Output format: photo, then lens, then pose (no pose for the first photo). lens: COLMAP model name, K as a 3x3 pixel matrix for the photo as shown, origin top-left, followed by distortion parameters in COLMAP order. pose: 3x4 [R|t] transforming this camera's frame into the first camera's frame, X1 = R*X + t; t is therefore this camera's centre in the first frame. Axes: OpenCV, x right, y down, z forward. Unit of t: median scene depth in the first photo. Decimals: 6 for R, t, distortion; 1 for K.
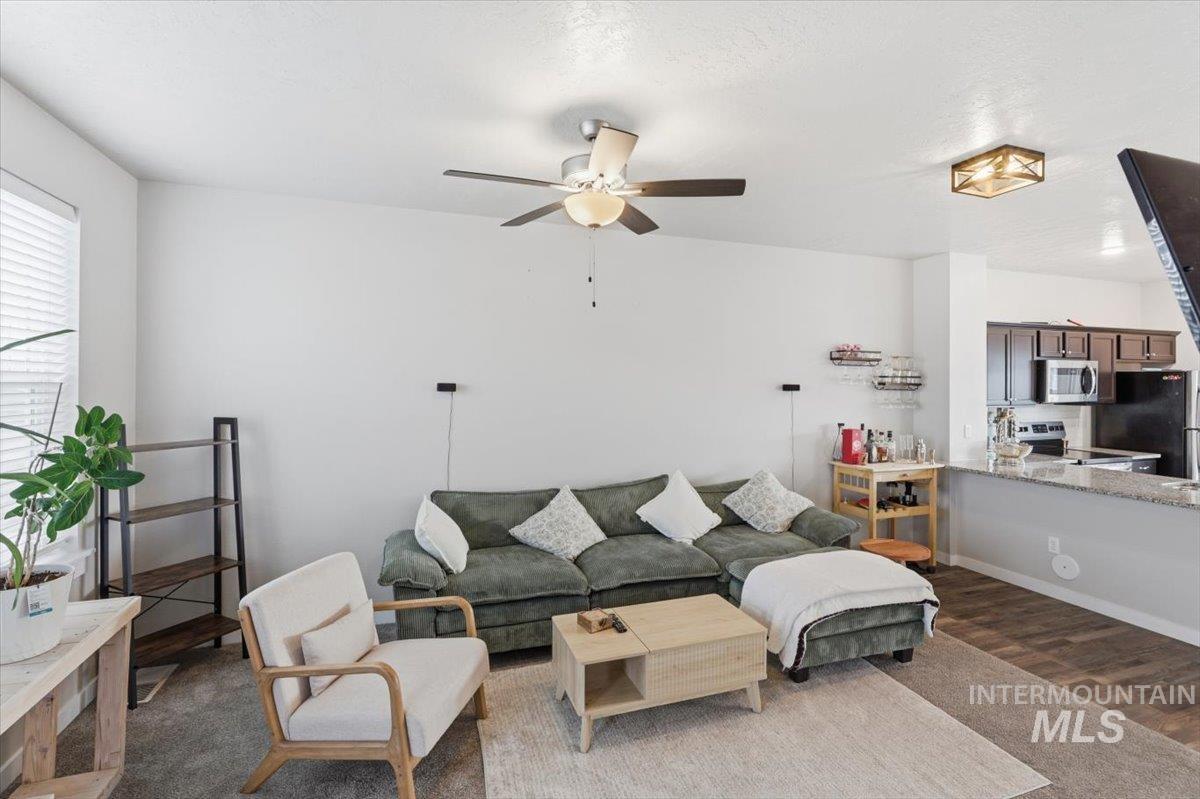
lens RADIAL K [[541.8, 0, 601.6], [0, 541.8, 392.0], [0, 0, 1]] dist [-0.000060, -0.000083]
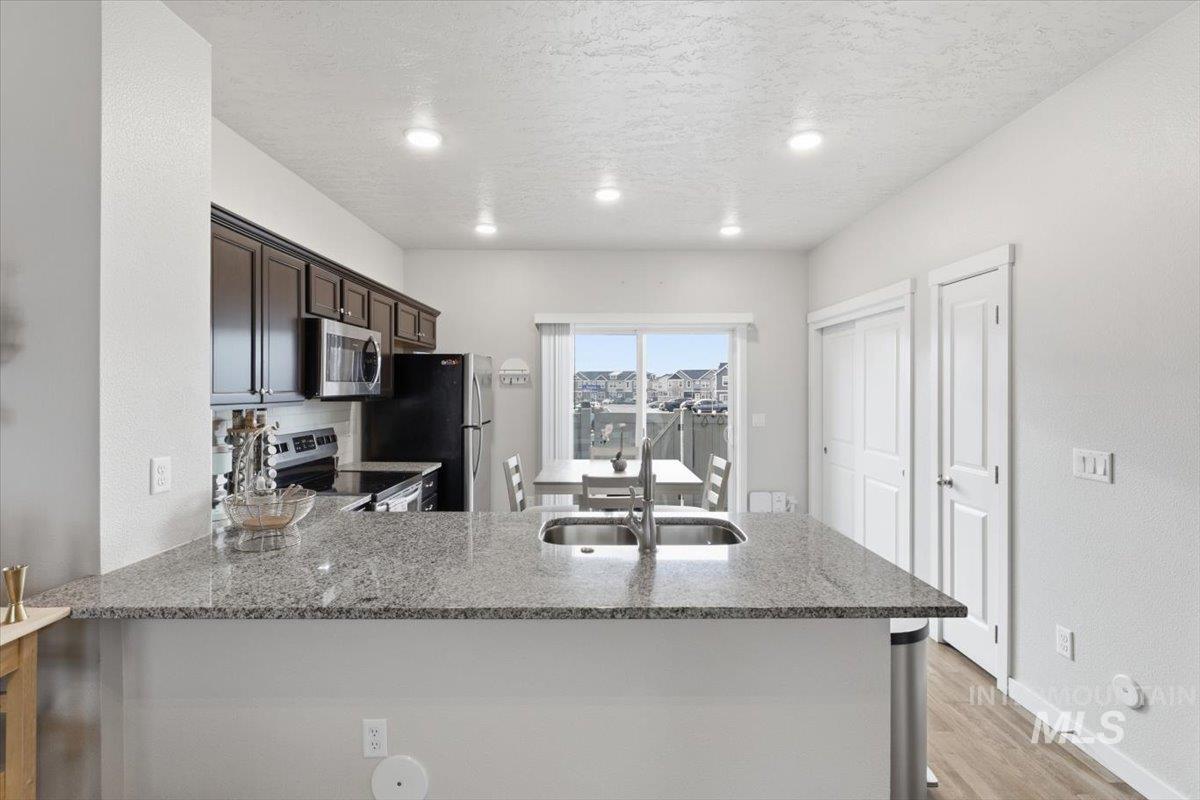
lens RADIAL K [[544.5, 0, 601.3], [0, 544.5, 382.7], [0, 0, 1]] dist [-0.001042, -0.000407]
pose [[0.328095, 0.008200, 0.944609, 0.468842], [0.015341, 0.999784, -0.014007, 0.020796], [-0.944520, 0.019087, 0.327899, 0.655711]]
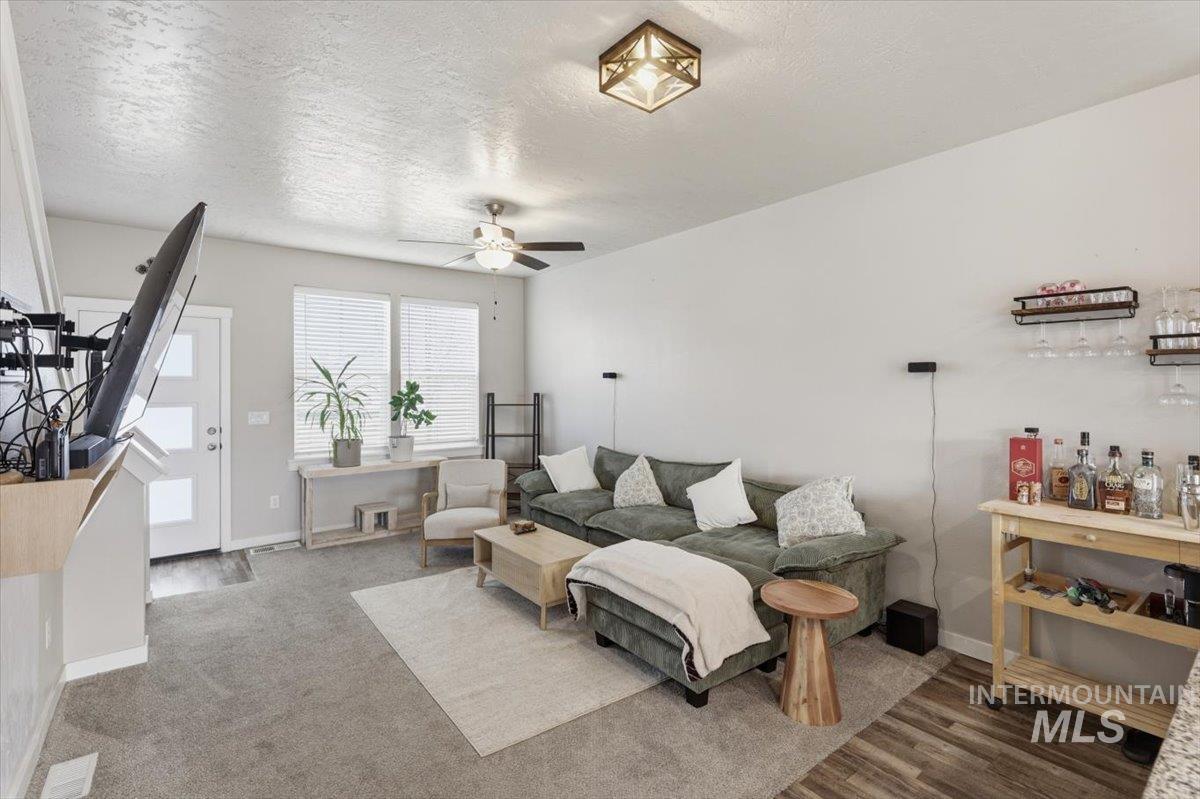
lens RADIAL K [[550.4, 0, 597.5], [0, 550.4, 385.5], [0, 0, 1]] dist [-0.001955, -0.000316]
pose [[0.308038, -0.004494, -0.951363, 0.917842], [-0.012556, 0.999883, -0.008789, 0.026832], [0.951291, 0.014652, 0.307945, 0.437283]]
